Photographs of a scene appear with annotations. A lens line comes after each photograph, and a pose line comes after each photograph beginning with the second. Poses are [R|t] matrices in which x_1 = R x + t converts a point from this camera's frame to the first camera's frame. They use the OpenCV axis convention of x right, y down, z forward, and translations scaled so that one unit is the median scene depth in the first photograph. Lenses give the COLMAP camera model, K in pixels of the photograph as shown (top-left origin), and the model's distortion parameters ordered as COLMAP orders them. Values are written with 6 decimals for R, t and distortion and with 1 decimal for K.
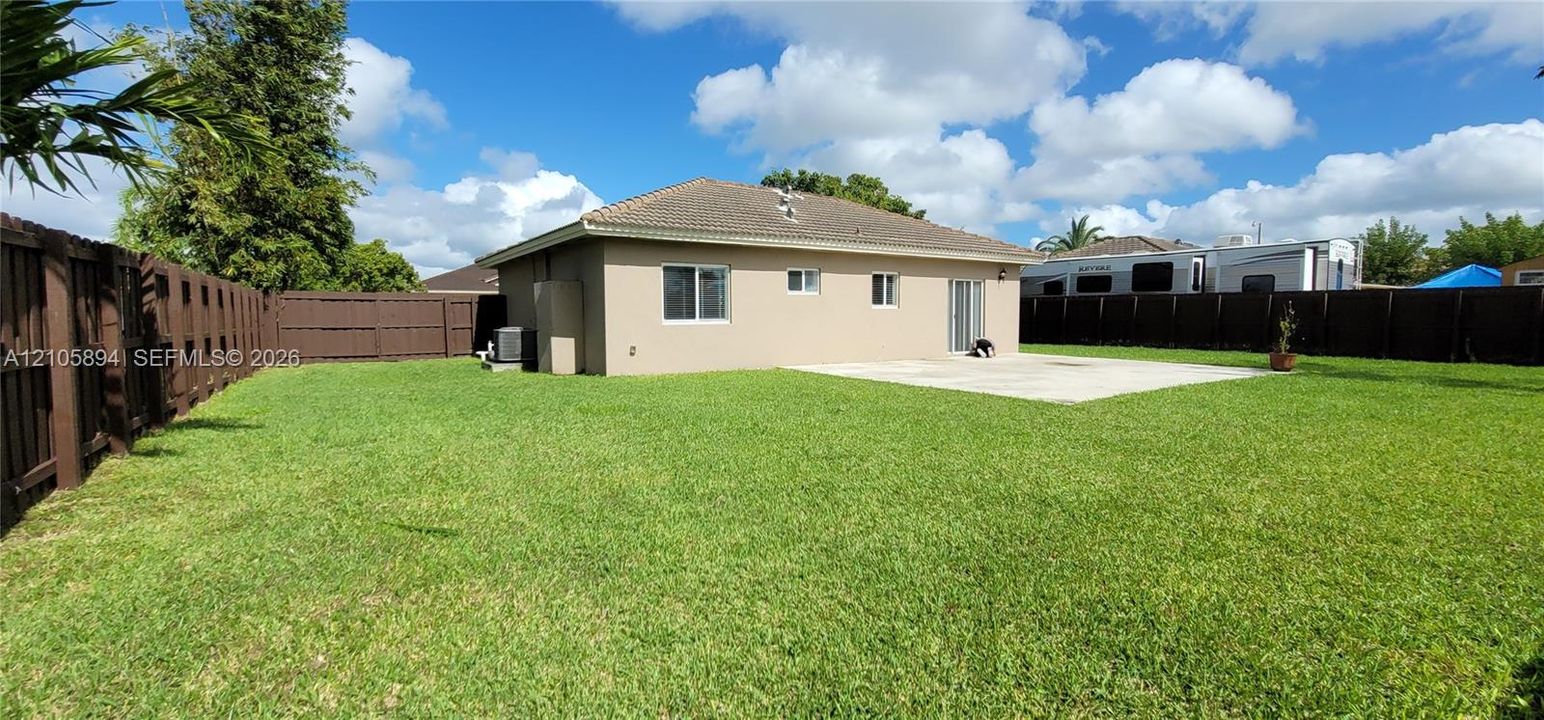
lens RADIAL K [[631.8, 0, 779.3], [0, 631.8, 330.9], [0, 0, 1]] dist [-0.005579, 0.001085]
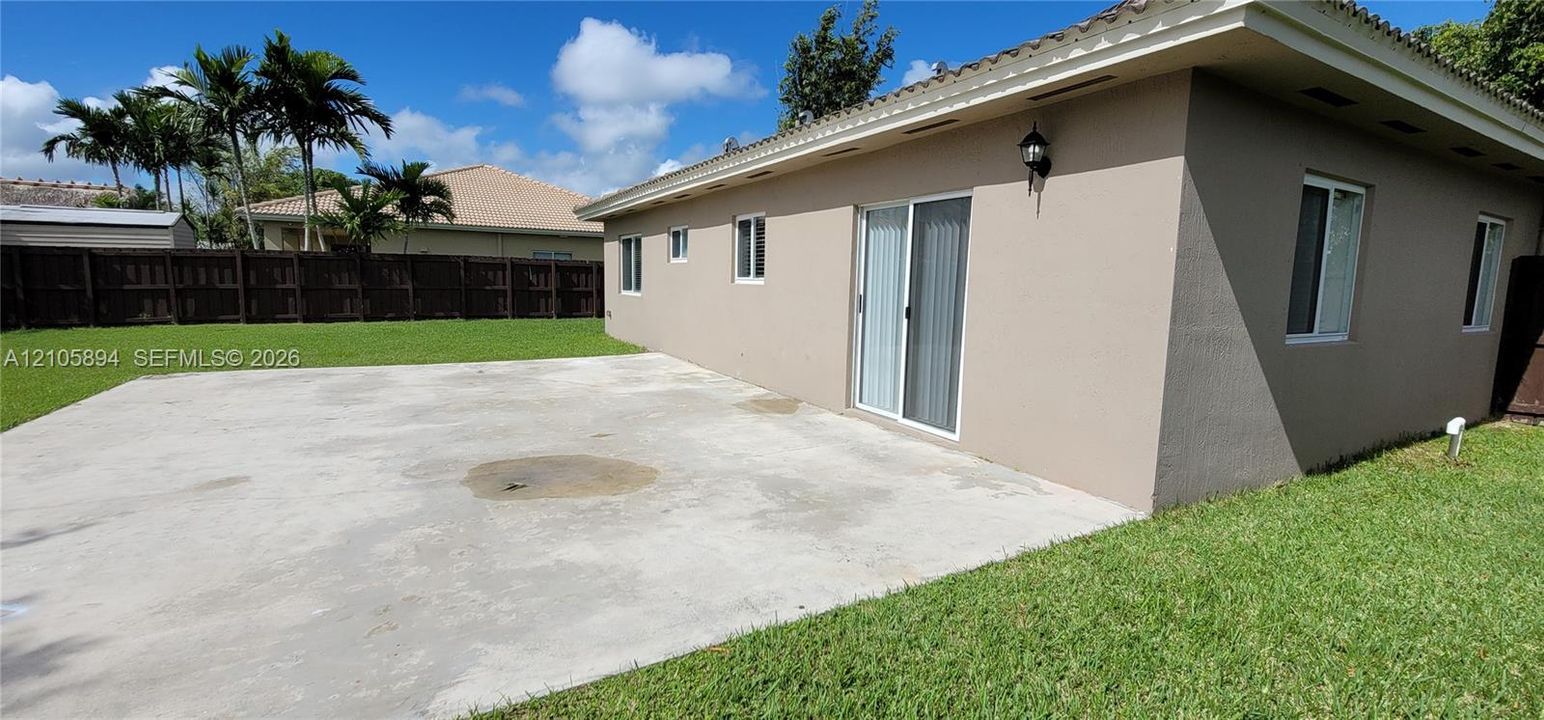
lens RADIAL K [[631.8, 0, 774.2], [0, 631.8, 353.4], [0, 0, 1]] dist [-0.005579, 0.001085]
pose [[-0.068912, 0.121760, -0.990164, 0.809396], [-0.046348, 0.991061, 0.125096, -0.052578], [0.996546, 0.054512, -0.062652, 1.230176]]
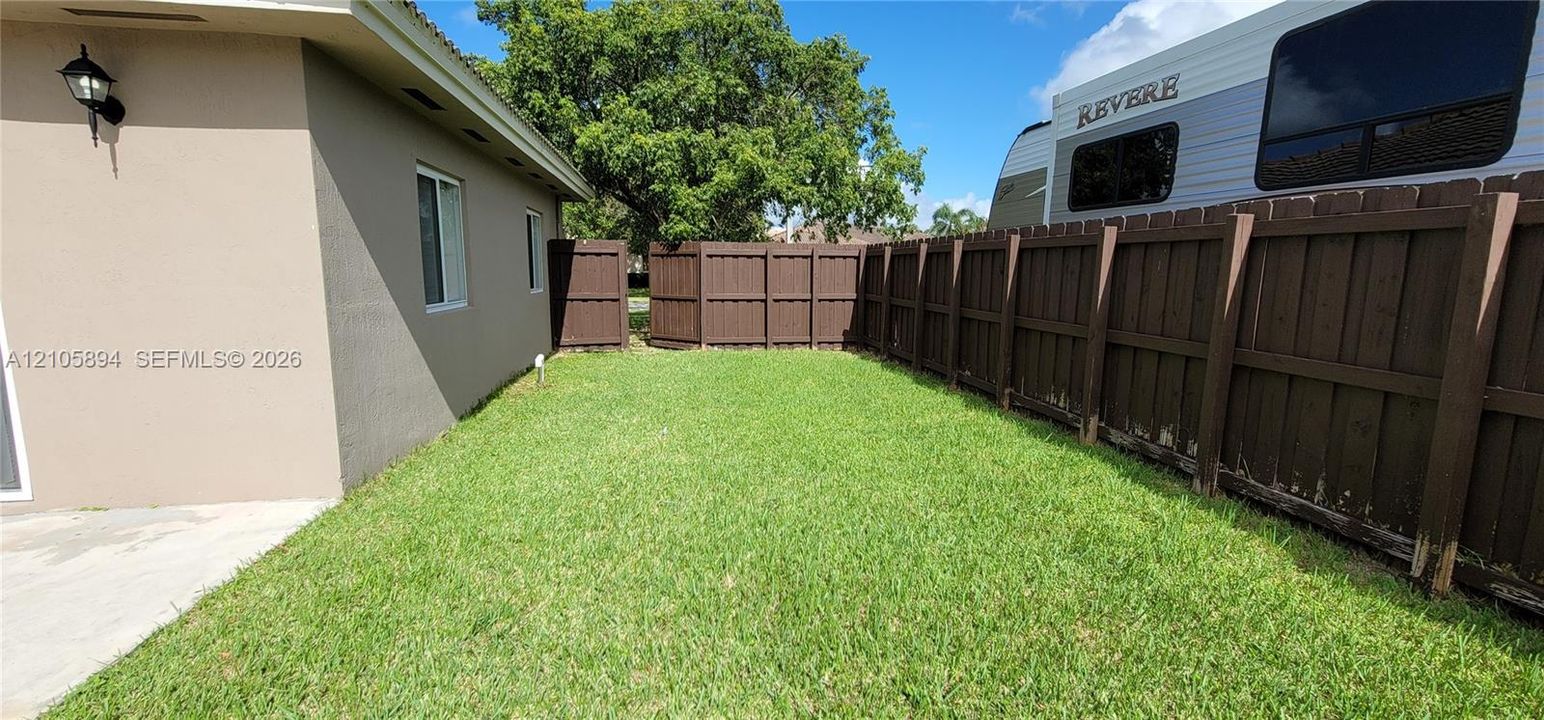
lens RADIAL K [[631.8, 0, 773.8], [0, 631.8, 359.4], [0, 0, 1]] dist [-0.005579, 0.001085]
pose [[0.908989, 0.071125, -0.410707, 0.809978], [-0.020996, 0.991896, 0.125305, -0.053054], [0.416291, -0.105278, 0.903116, 1.218316]]
